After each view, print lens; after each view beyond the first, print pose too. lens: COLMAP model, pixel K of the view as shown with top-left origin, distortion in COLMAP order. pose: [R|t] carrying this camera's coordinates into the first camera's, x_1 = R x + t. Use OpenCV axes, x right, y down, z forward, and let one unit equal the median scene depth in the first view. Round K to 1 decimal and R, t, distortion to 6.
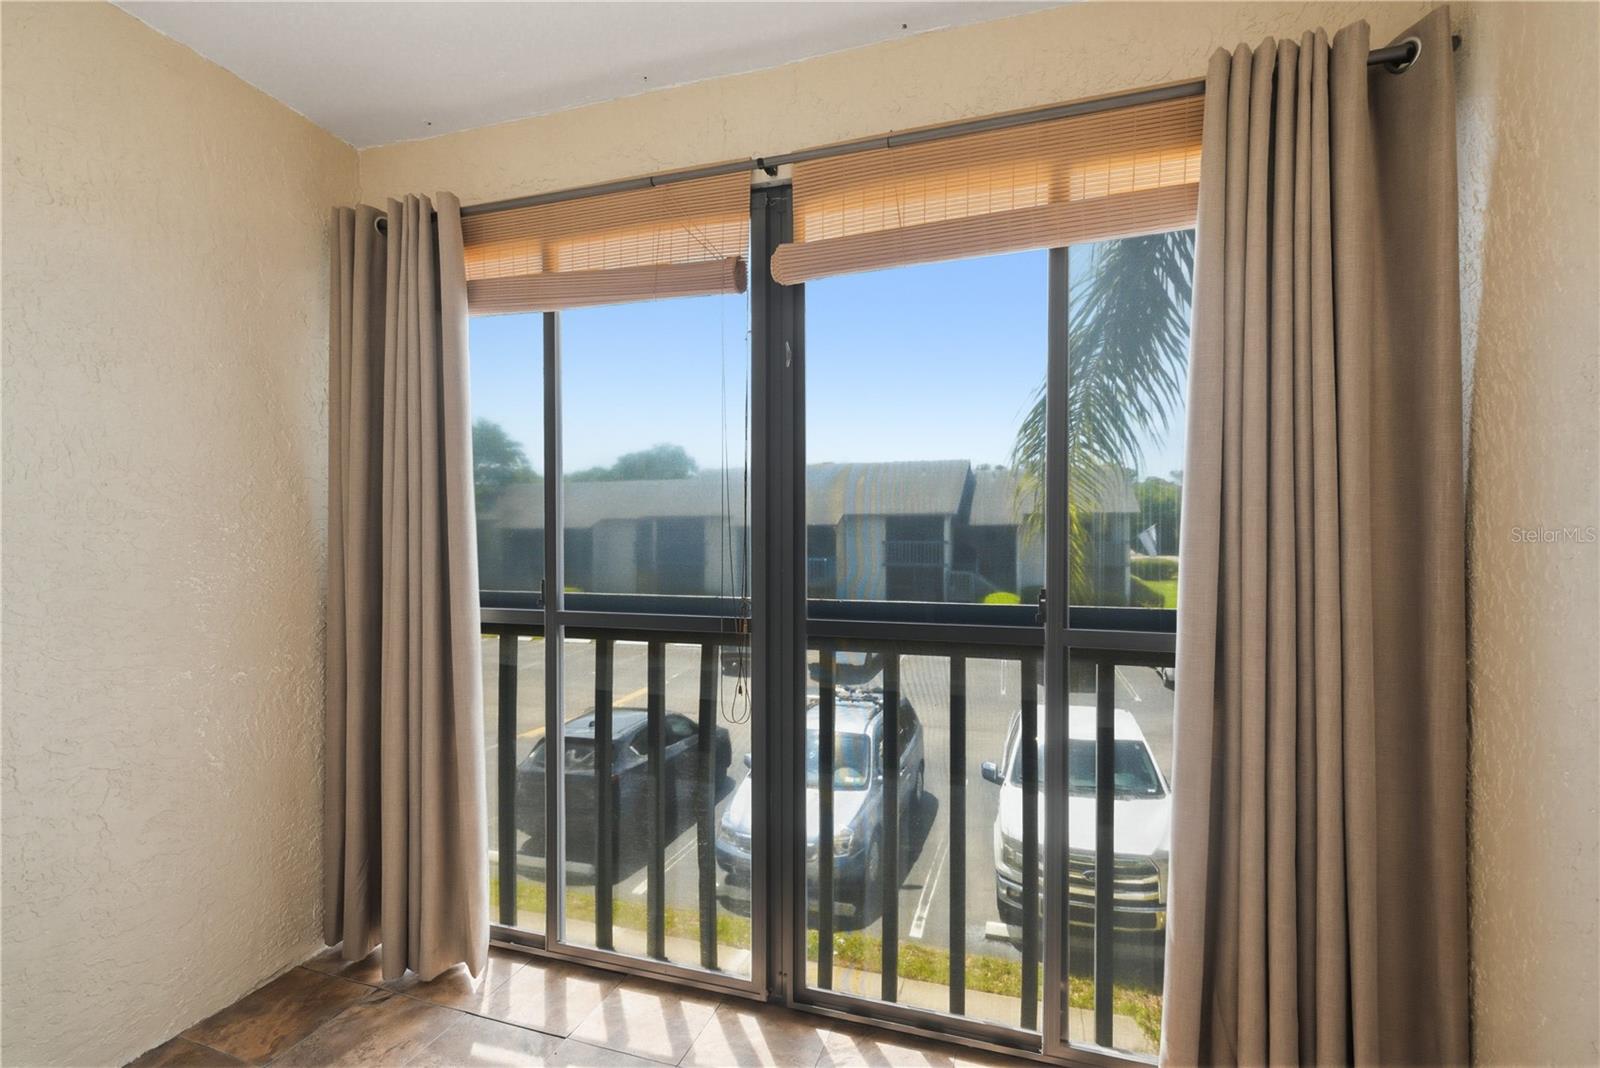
lens RADIAL K [[703.6, 0, 788.6], [0, 703.6, 541.2], [0, 0, 1]] dist [0.004056, -0.002284]
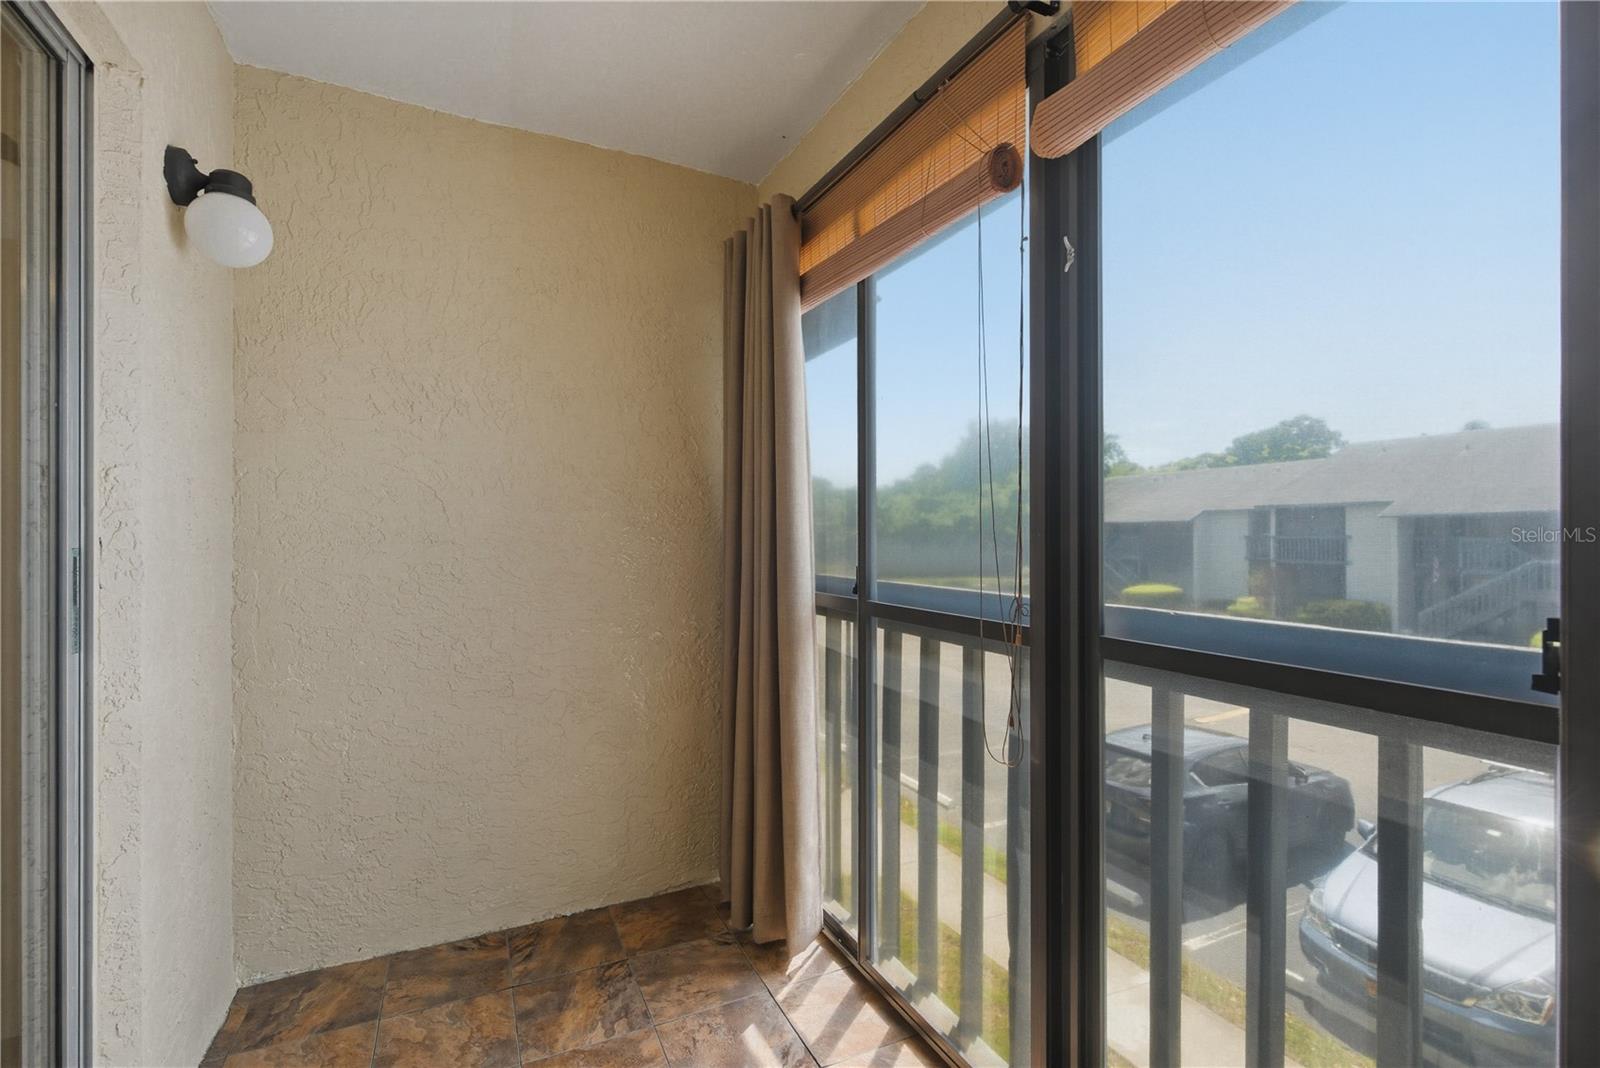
lens RADIAL K [[703.6, 0, 806.8], [0, 703.6, 526.0], [0, 0, 1]] dist [0.004056, -0.002284]
pose [[0.705442, -0.008232, -0.708720, 0.284350], [-0.000984, 0.999920, -0.012594, 0.012127], [0.708767, 0.009582, 0.705377, 0.293914]]
